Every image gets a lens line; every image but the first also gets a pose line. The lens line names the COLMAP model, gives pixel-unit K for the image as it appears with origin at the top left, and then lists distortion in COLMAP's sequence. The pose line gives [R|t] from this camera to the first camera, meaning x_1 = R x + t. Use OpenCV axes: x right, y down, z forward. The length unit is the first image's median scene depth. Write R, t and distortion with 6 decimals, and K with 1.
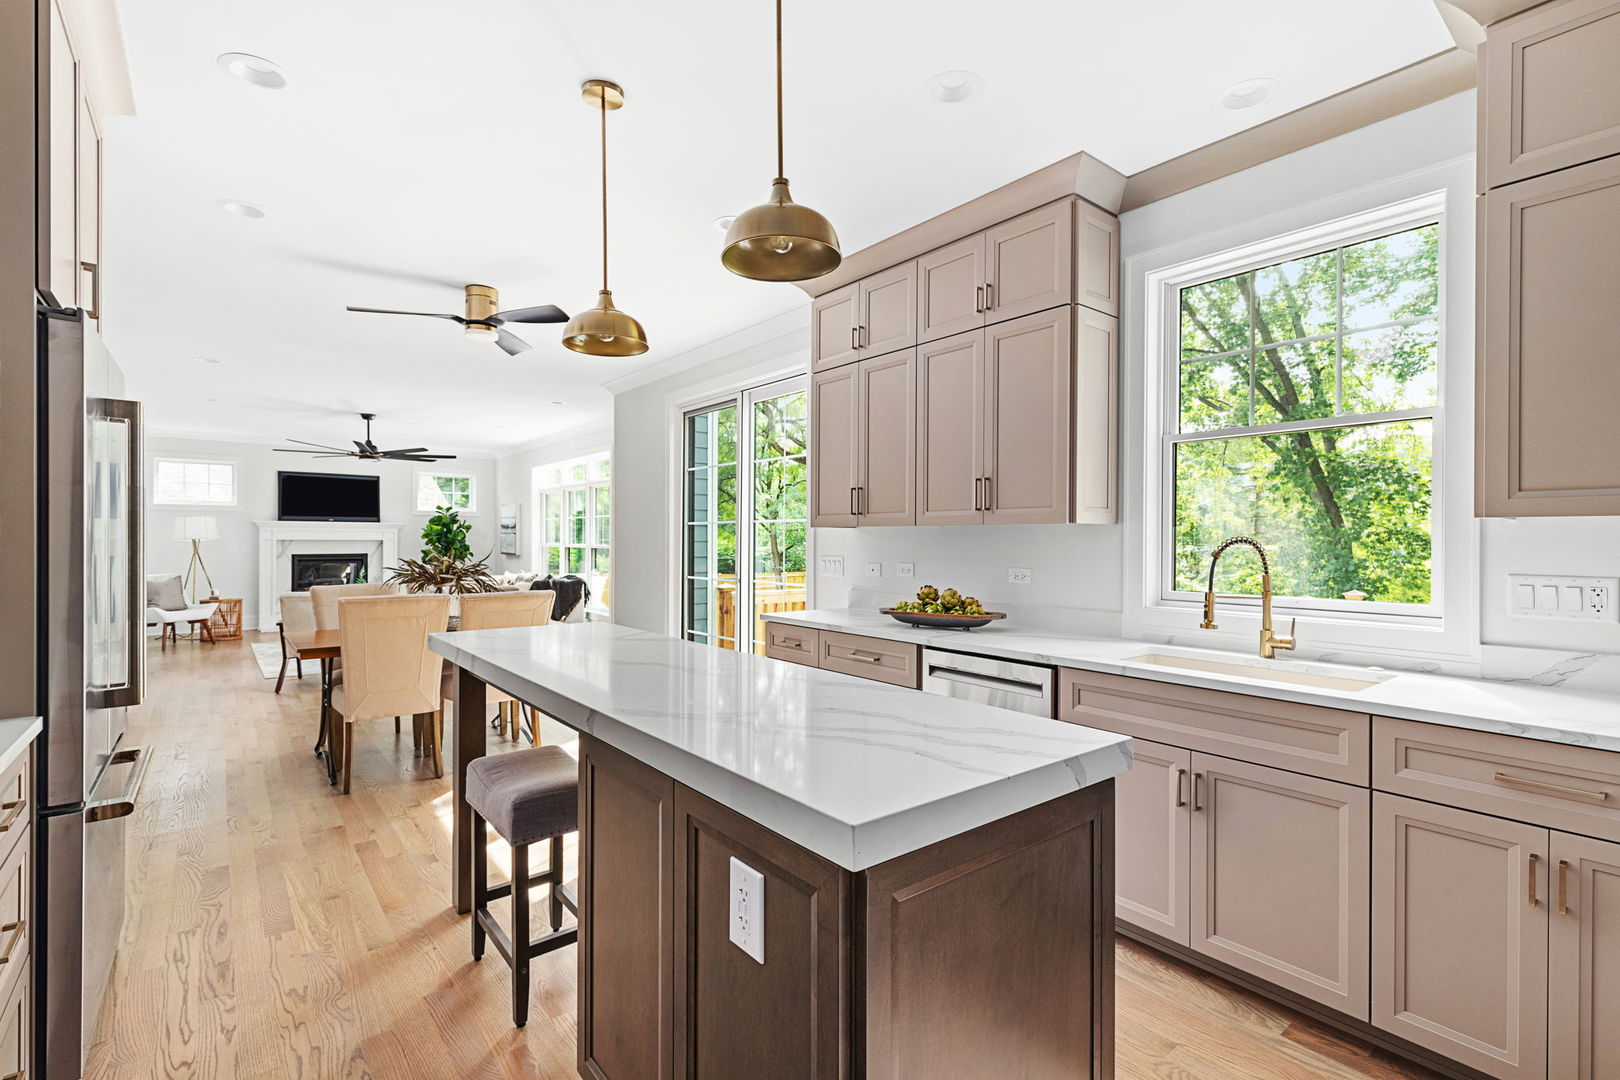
lens RADIAL K [[761.0, 0, 814.3], [0, 761.0, 543.2], [0, 0, 1]] dist [0.011400, -0.000648]
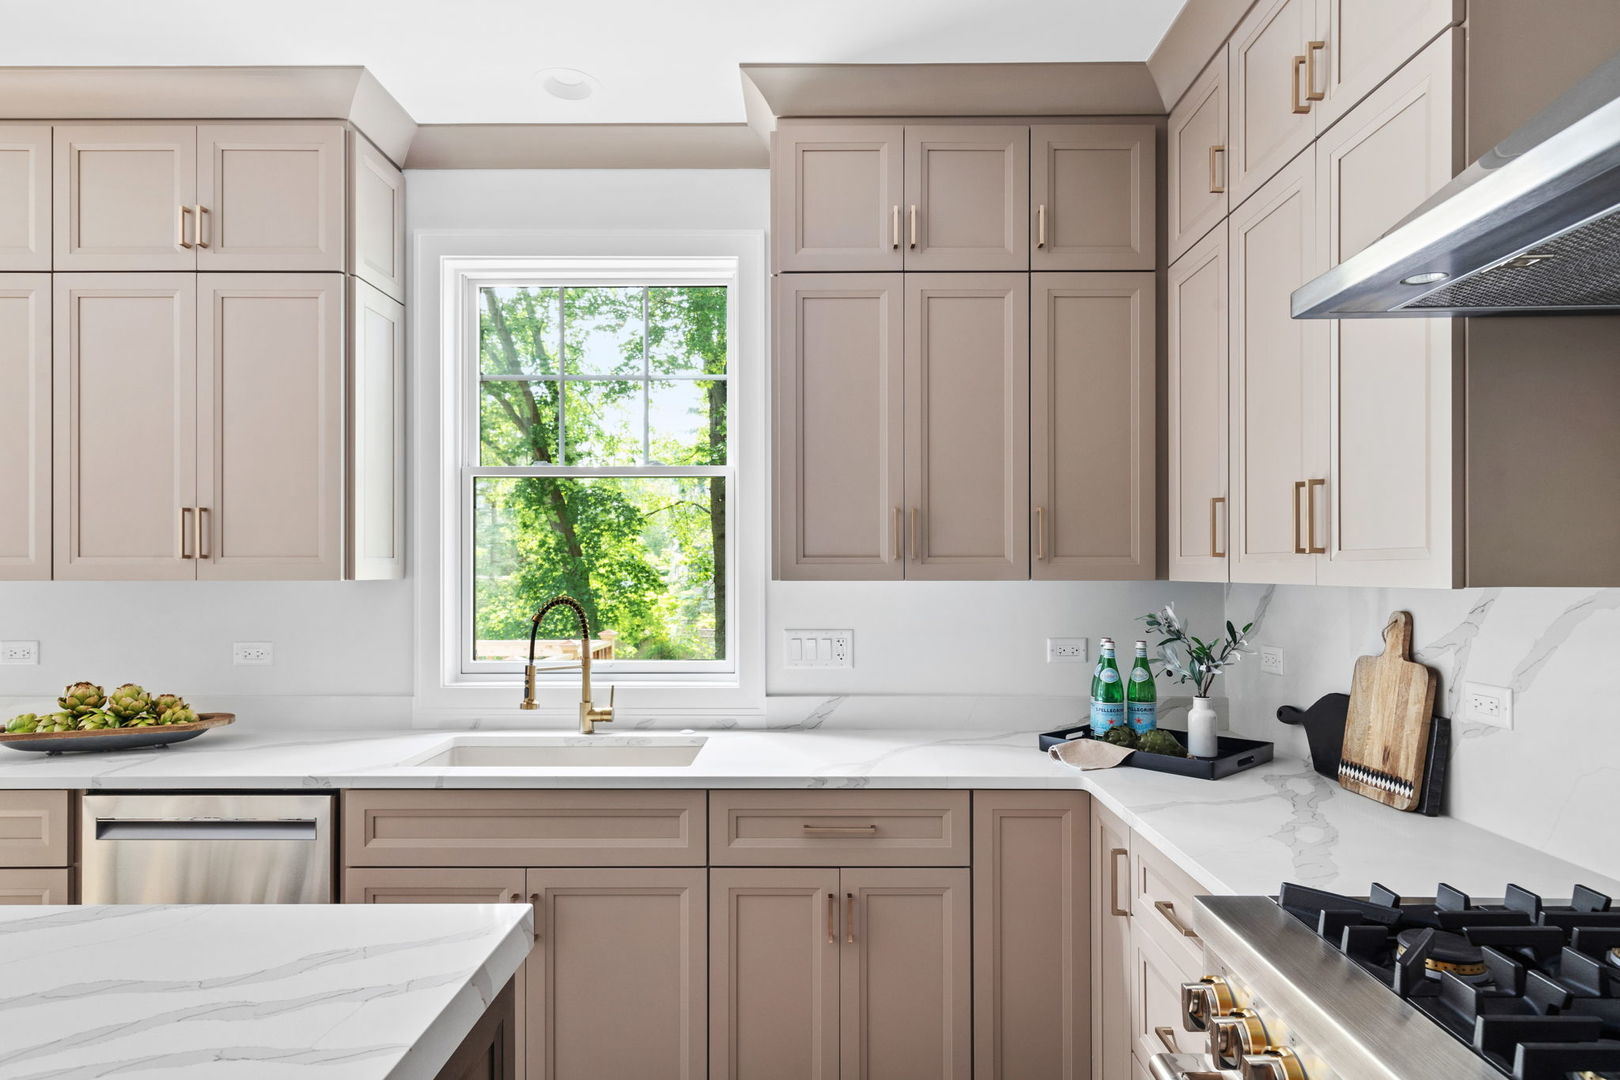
lens RADIAL K [[911.4, 0, 818.4], [0, 911.4, 563.5], [0, 0, 1]] dist [0.001868, 0.001585]
pose [[0.627135, -0.003308, 0.778904, -0.050792], [0.003364, 0.999993, 0.001538, -0.041004], [-0.778904, 0.001656, 0.627141, 0.118309]]
